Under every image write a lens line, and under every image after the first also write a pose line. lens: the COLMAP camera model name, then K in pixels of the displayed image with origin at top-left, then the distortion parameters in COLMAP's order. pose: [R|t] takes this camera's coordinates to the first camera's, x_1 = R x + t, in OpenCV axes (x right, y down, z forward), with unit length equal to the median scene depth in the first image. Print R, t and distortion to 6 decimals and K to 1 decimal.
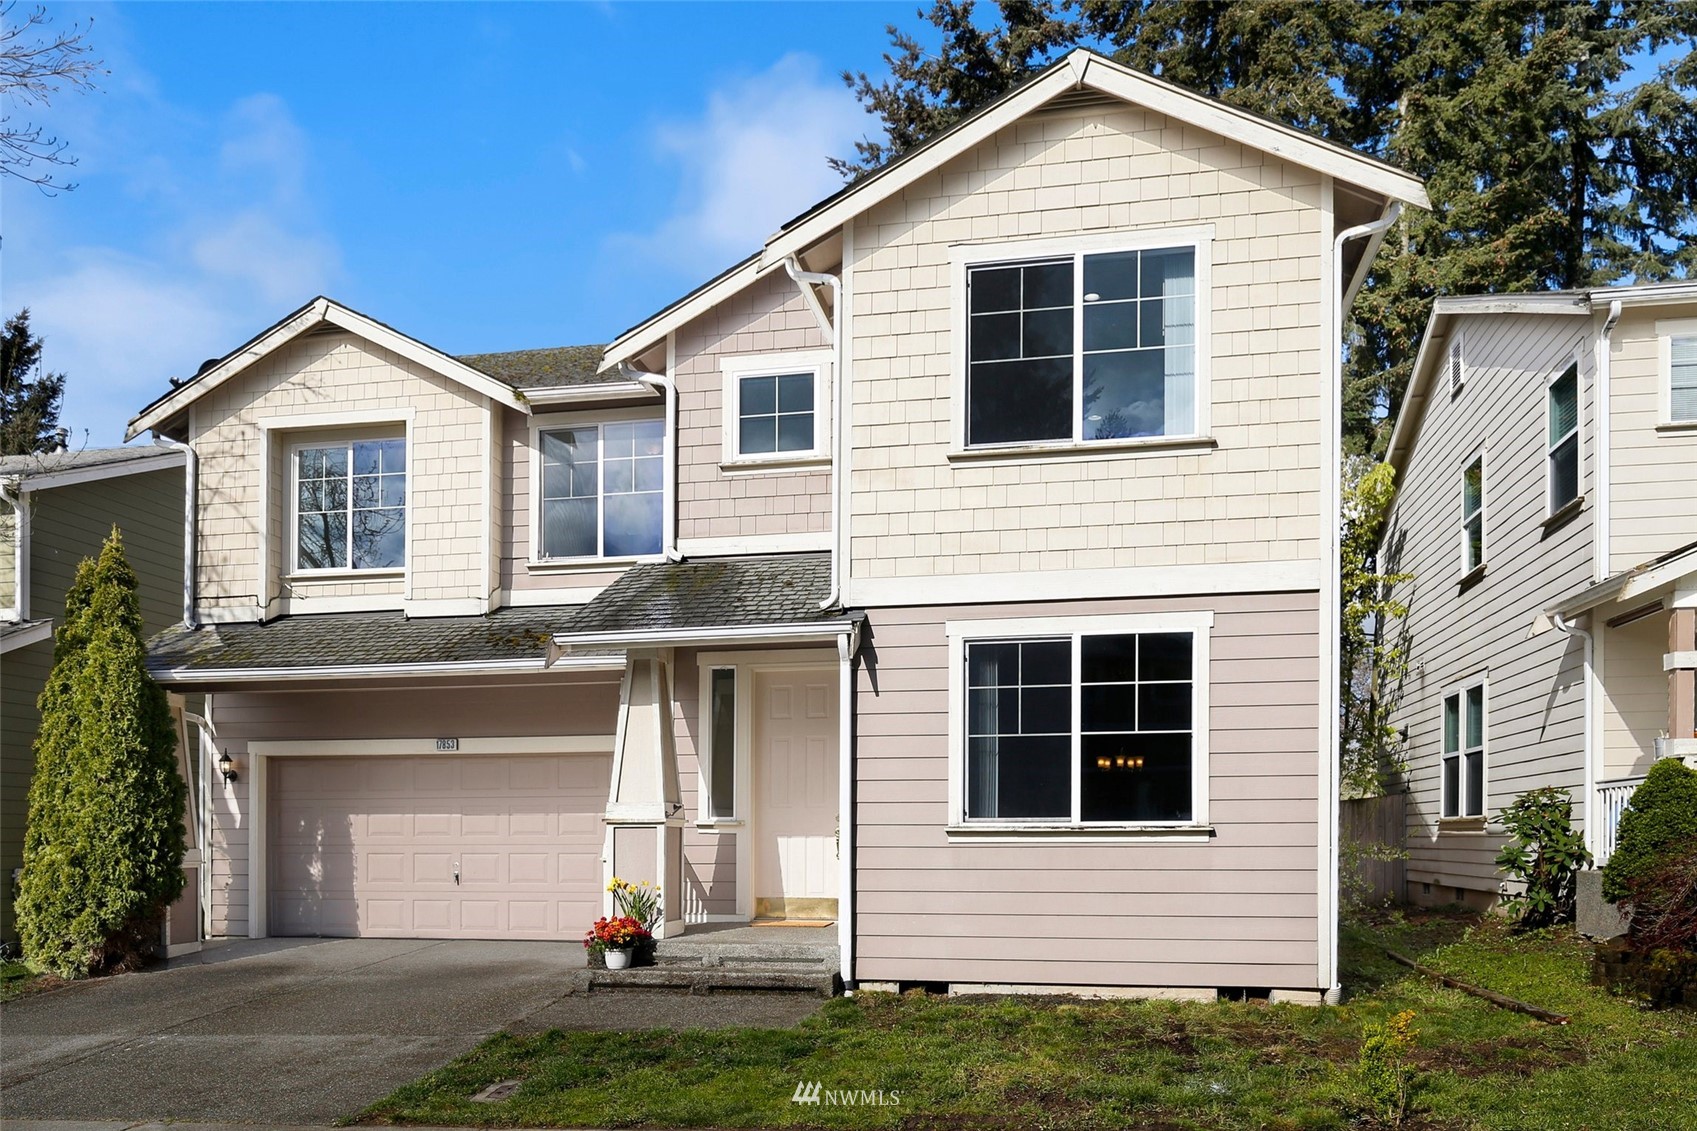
lens RADIAL K [[1162.0, 0, 863.1], [0, 1162.0, 602.9], [0, 0, 1]] dist [-0.011854, 0.002917]
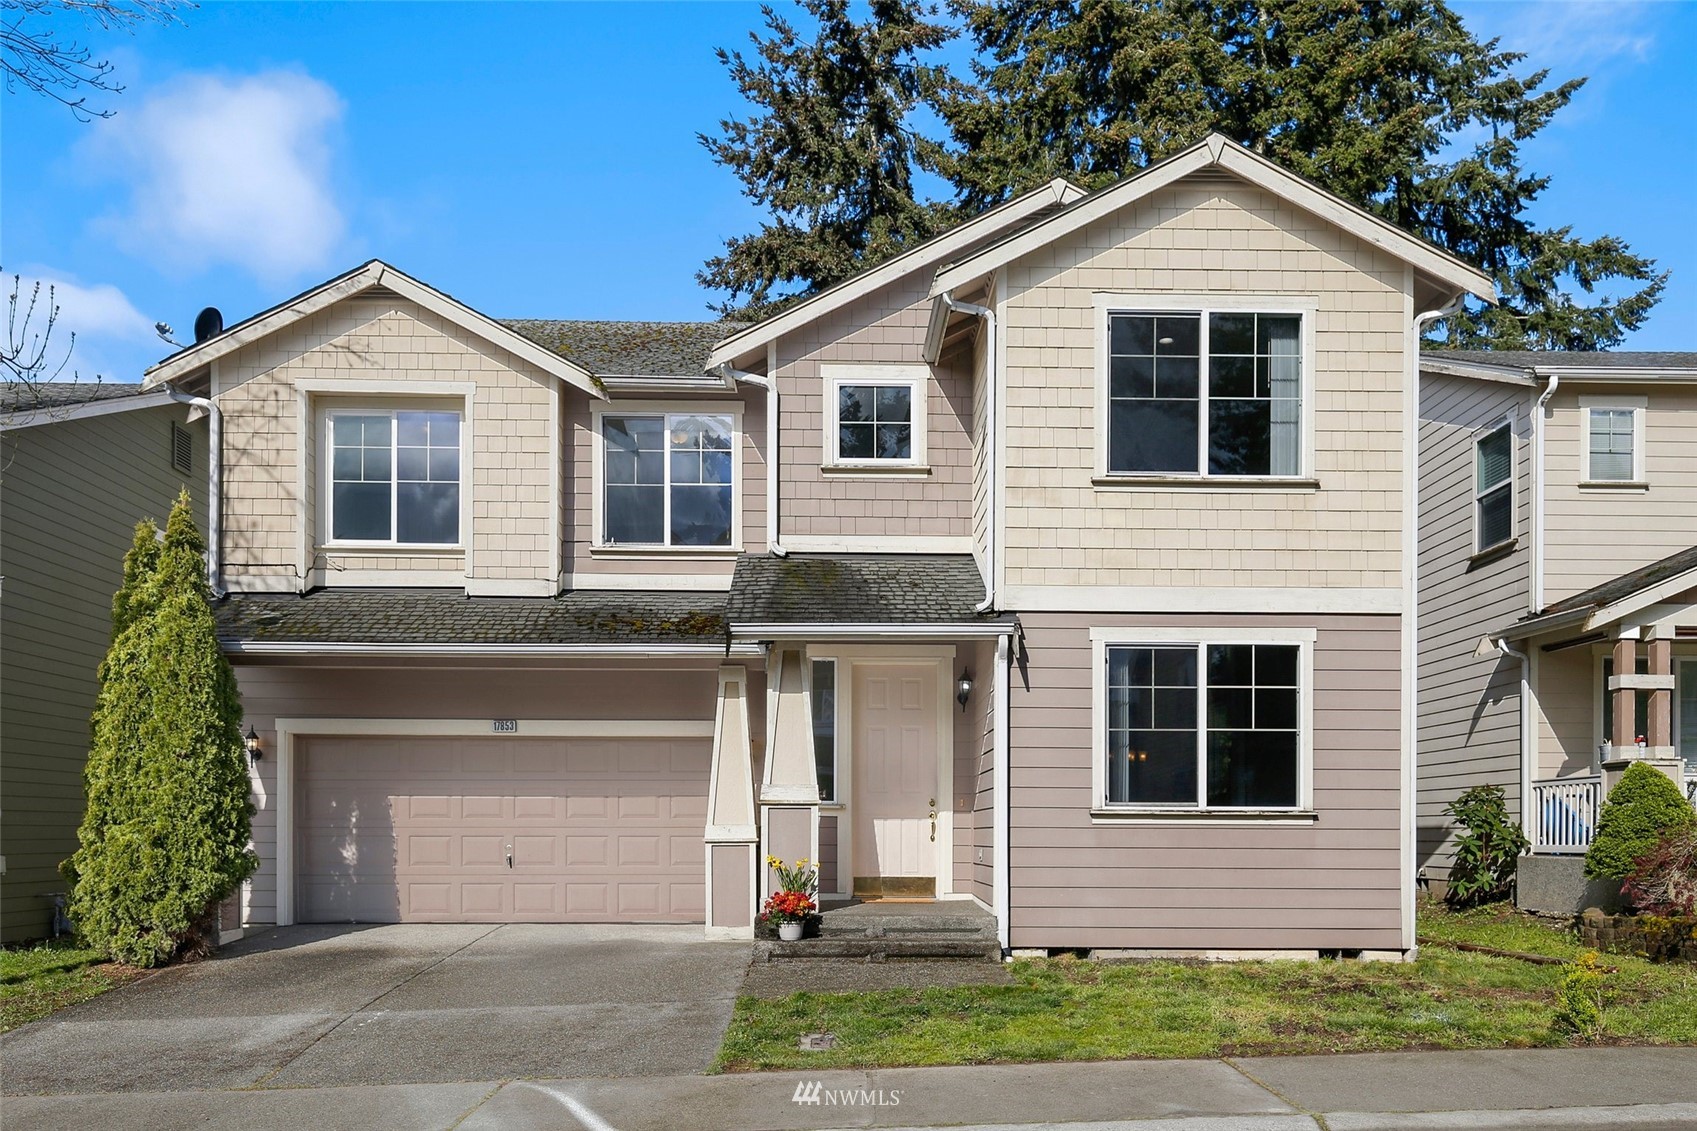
lens RADIAL K [[1212.6, 0, 846.9], [0, 1212.6, 576.7], [0, 0, 1]] dist [0.012142, 0.002692]
pose [[0.978307, 0.048306, 0.201450, -0.317829], [-0.046222, 0.998818, -0.015040, -0.003433], [-0.201938, 0.005403, 0.979383, -0.083505]]
